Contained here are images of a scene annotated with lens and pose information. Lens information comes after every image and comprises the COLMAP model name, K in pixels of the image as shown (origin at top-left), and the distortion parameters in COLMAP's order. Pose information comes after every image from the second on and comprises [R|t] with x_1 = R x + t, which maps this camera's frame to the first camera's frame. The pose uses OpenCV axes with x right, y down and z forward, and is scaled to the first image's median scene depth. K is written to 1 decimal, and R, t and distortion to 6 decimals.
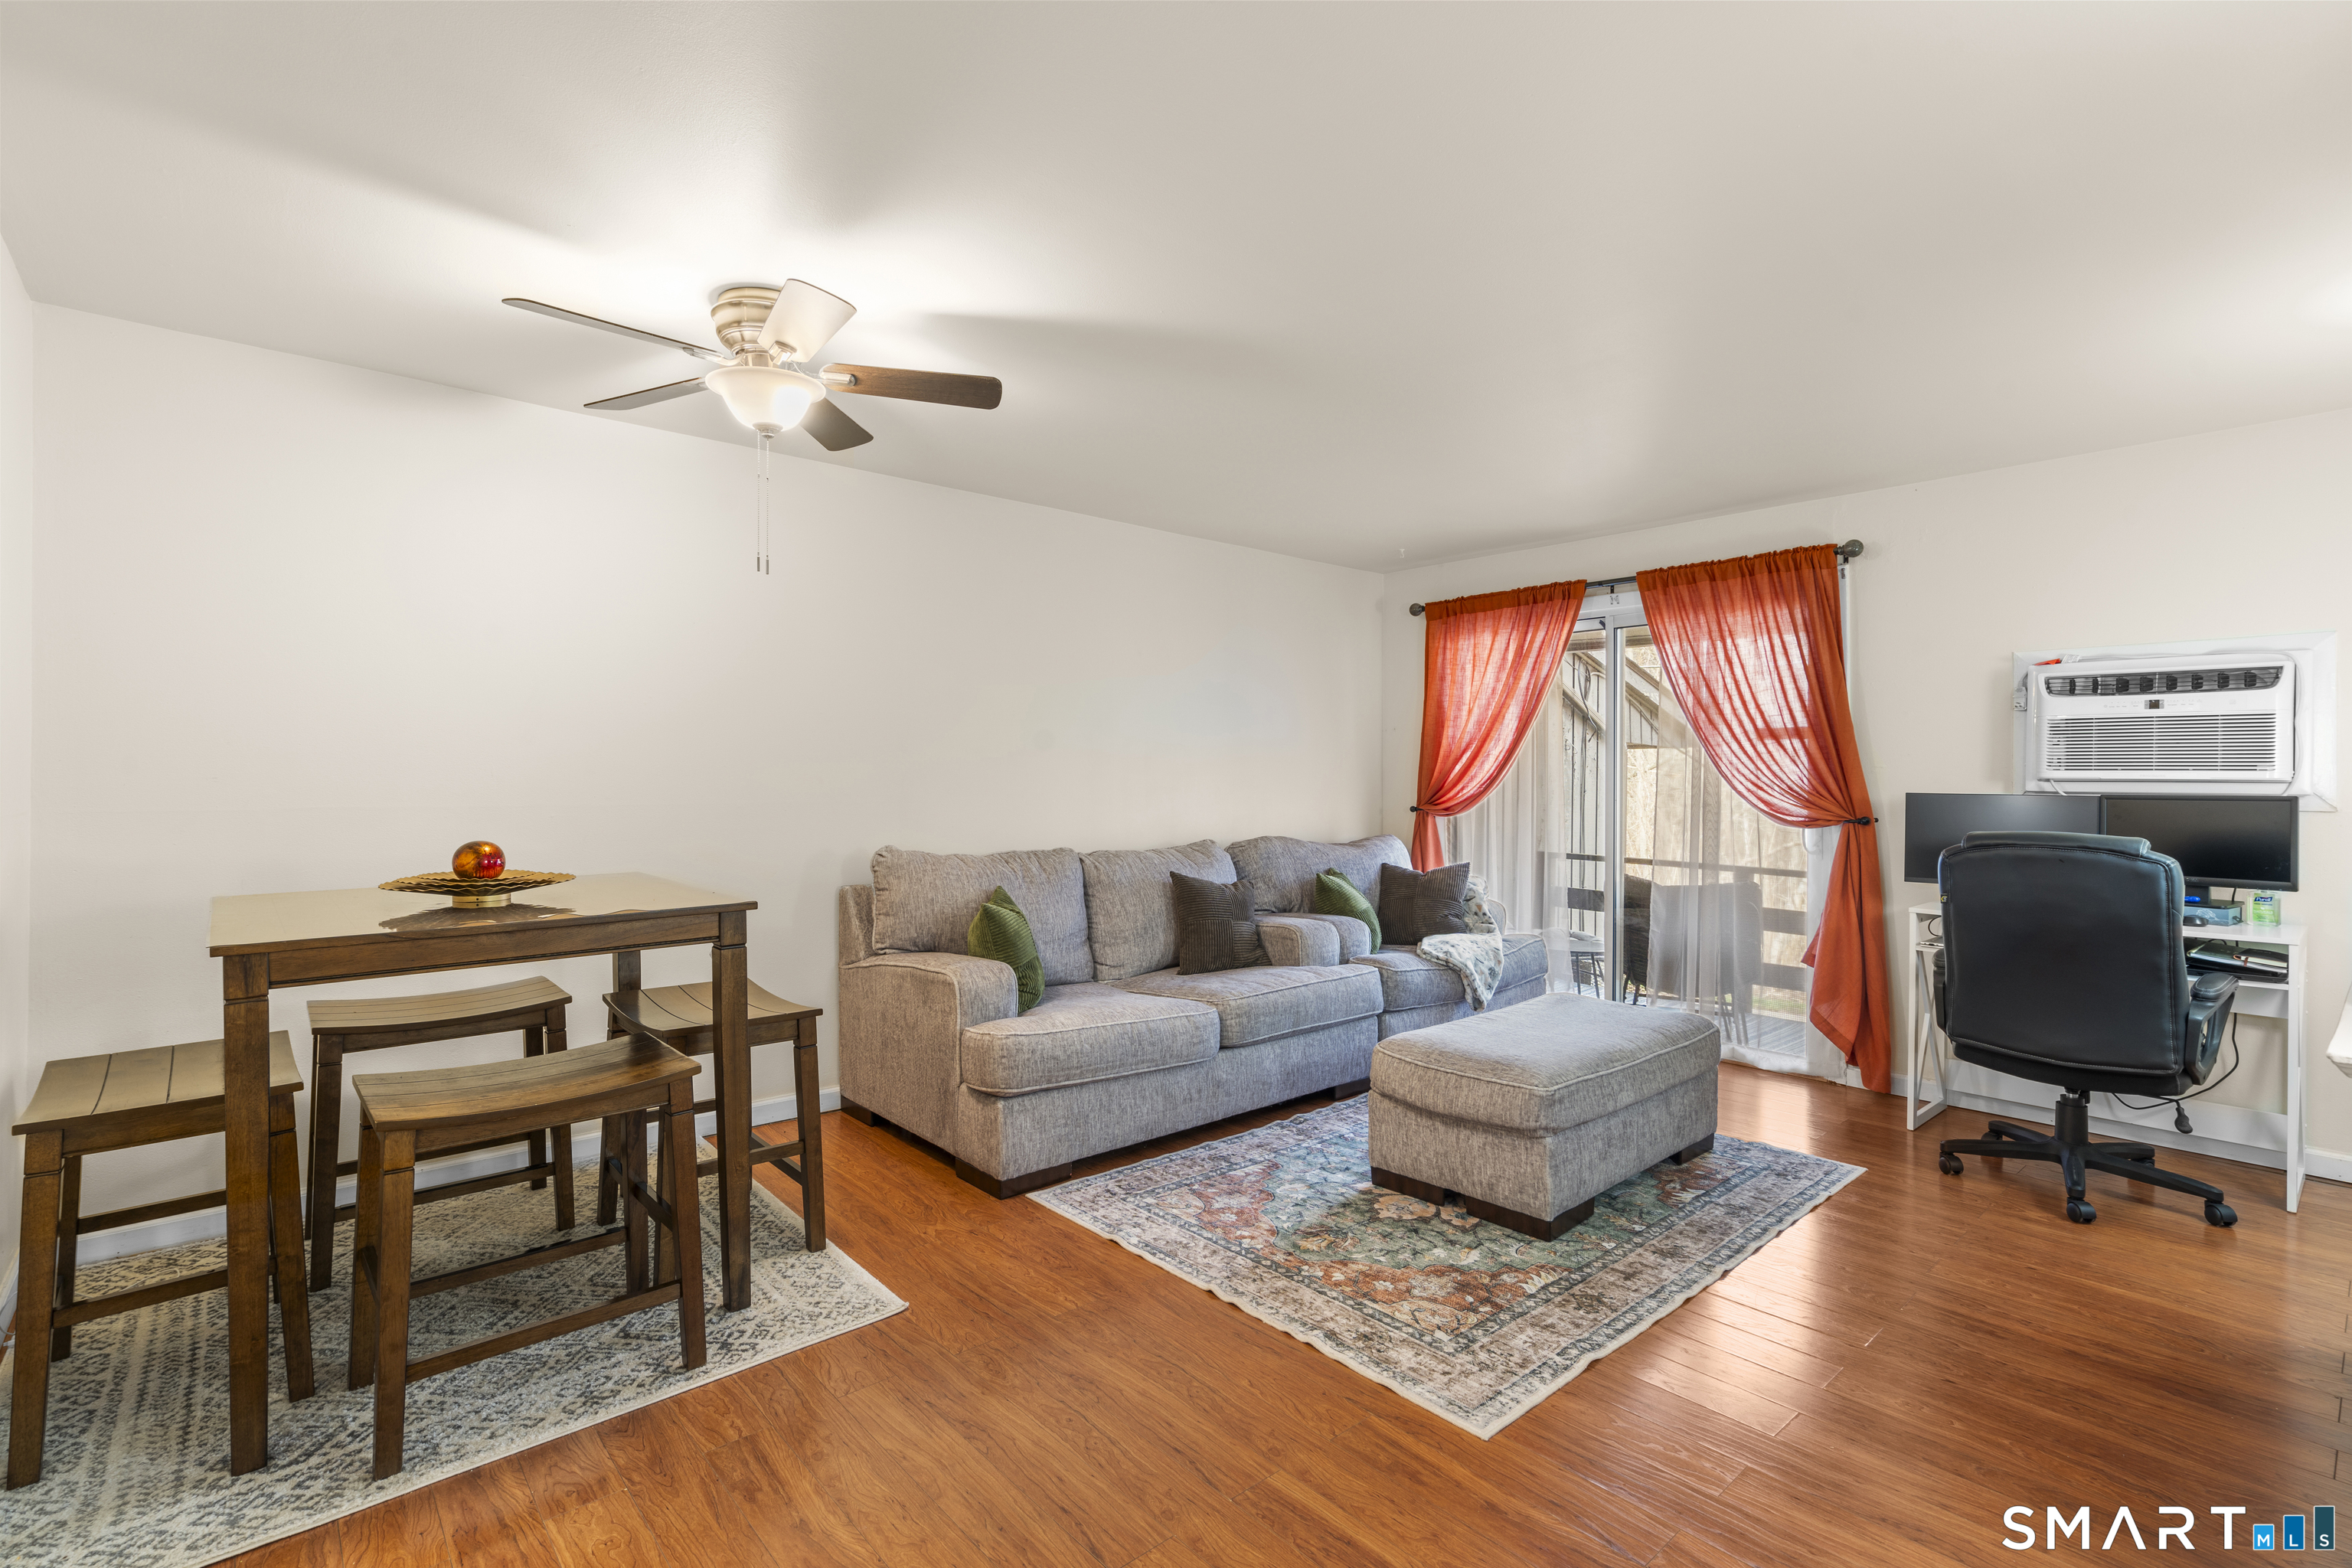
lens RADIAL K [[1078.9, 0, 1171.2], [0, 1078.9, 780.8], [0, 0, 1]] dist [-0.005811, 0.003298]
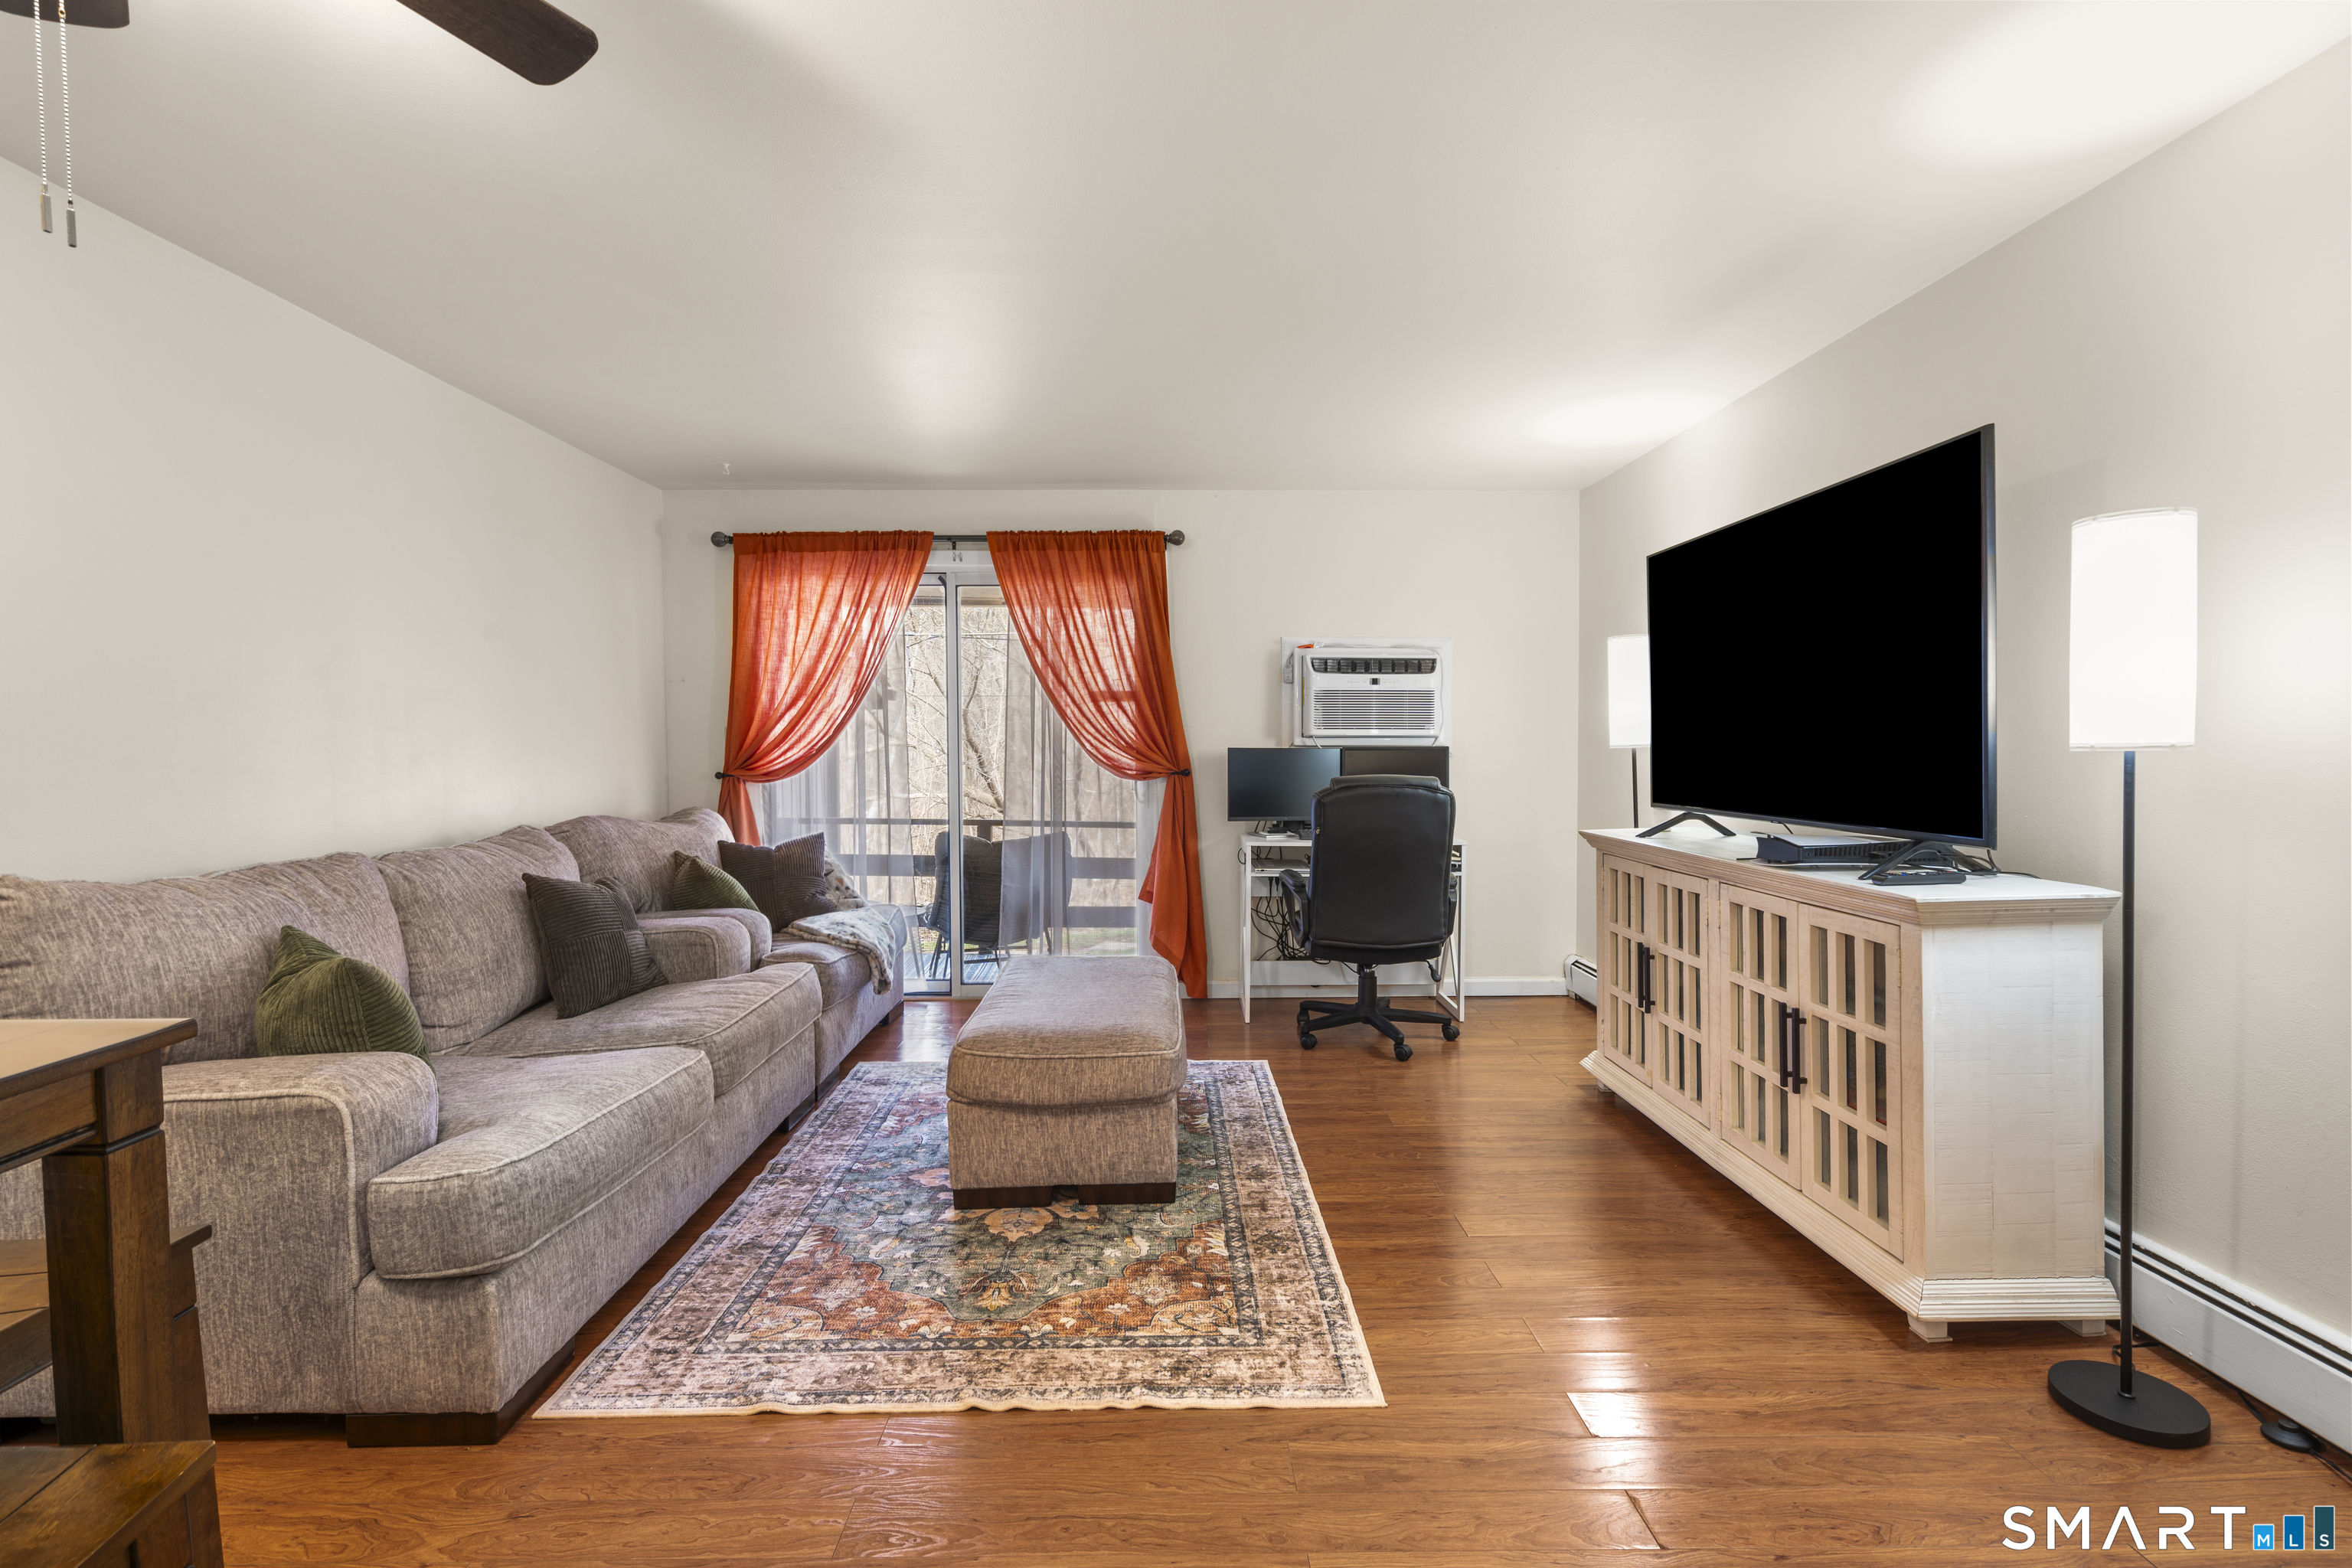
lens RADIAL K [[1078.9, 0, 1171.1], [0, 1078.9, 783.3], [0, 0, 1]] dist [-0.005811, 0.003298]
pose [[0.645387, -0.034896, 0.763058, -0.317548], [0.008733, 0.999228, 0.038310, 0.004527], [-0.763805, -0.018061, 0.645194, 0.299448]]
